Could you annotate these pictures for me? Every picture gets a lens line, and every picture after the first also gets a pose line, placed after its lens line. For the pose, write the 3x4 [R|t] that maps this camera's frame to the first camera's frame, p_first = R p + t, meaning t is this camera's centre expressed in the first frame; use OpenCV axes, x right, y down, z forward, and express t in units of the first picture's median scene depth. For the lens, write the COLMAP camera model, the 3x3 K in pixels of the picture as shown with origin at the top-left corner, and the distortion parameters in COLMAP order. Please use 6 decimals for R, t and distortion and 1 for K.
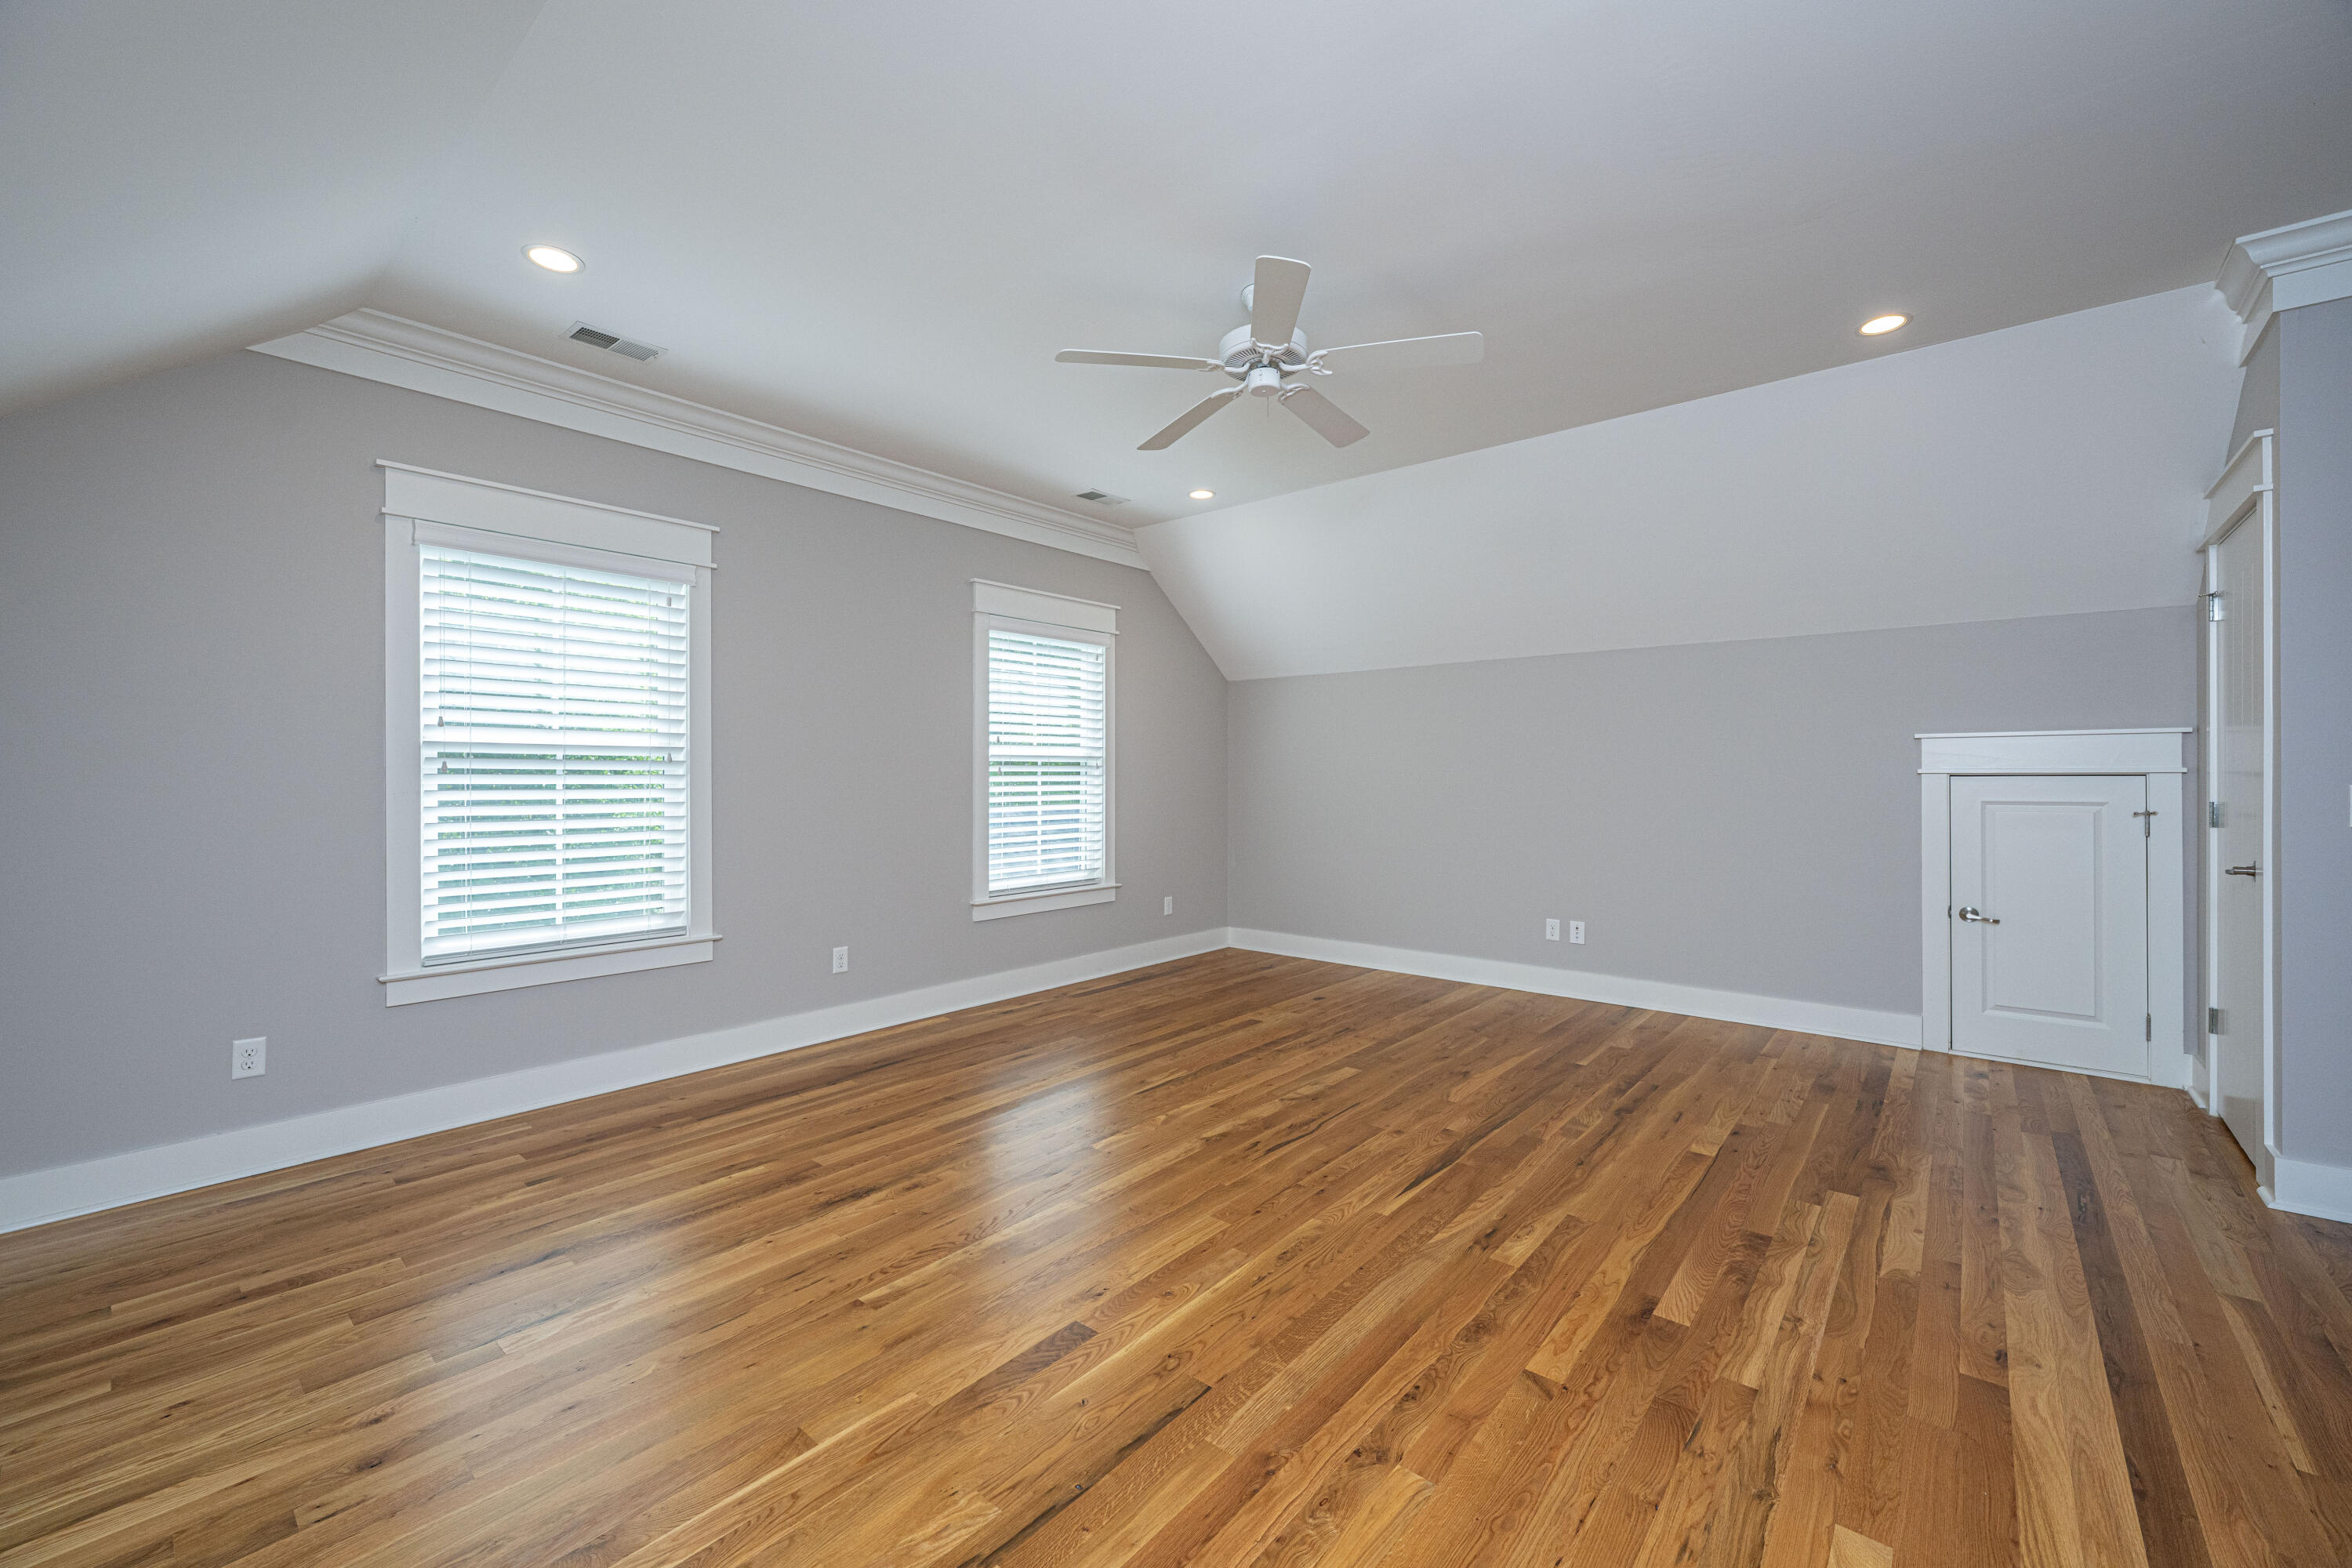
lens RADIAL K [[961.1, 0, 1091.9], [0, 961.1, 775.3], [0, 0, 1]] dist [0.000907, 0.000107]
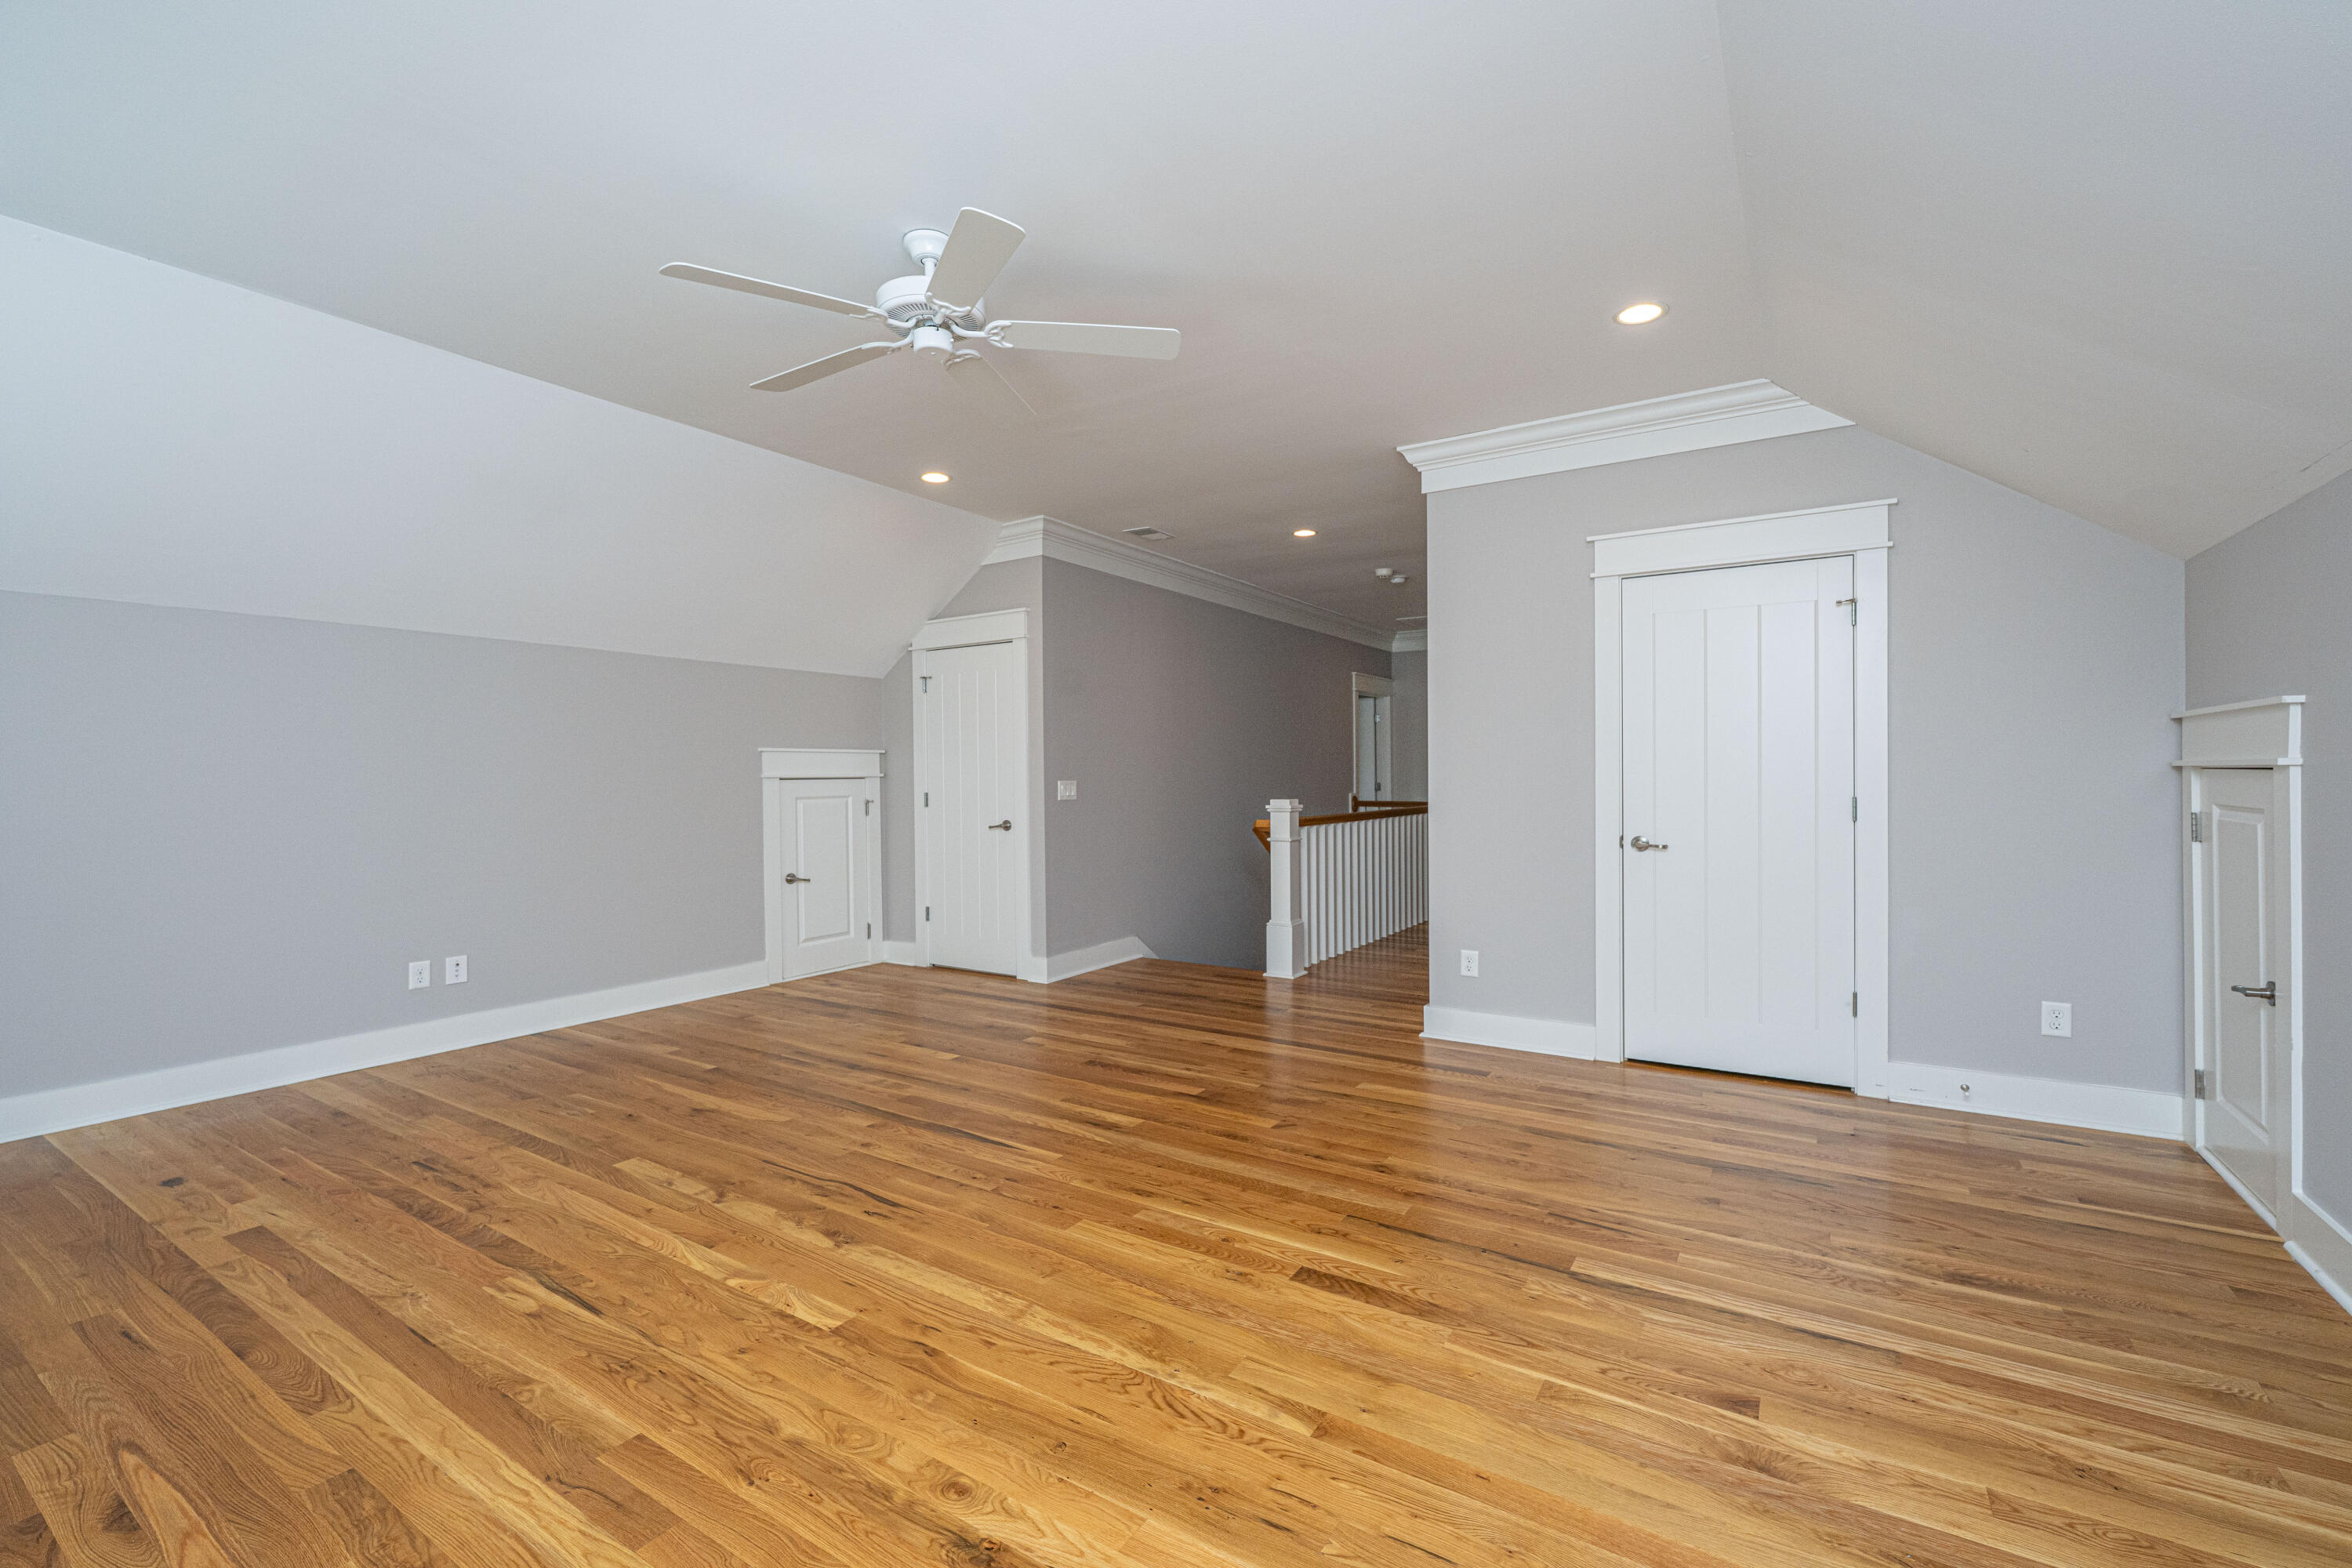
lens RADIAL K [[961.1, 0, 1174.2], [0, 961.1, 781.0], [0, 0, 1]] dist [0.000907, 0.000107]
pose [[-0.177186, -0.004842, 0.984165, -0.705254], [0.008213, 0.999946, 0.006398, -0.001275], [-0.984143, 0.009217, -0.177137, 0.877232]]
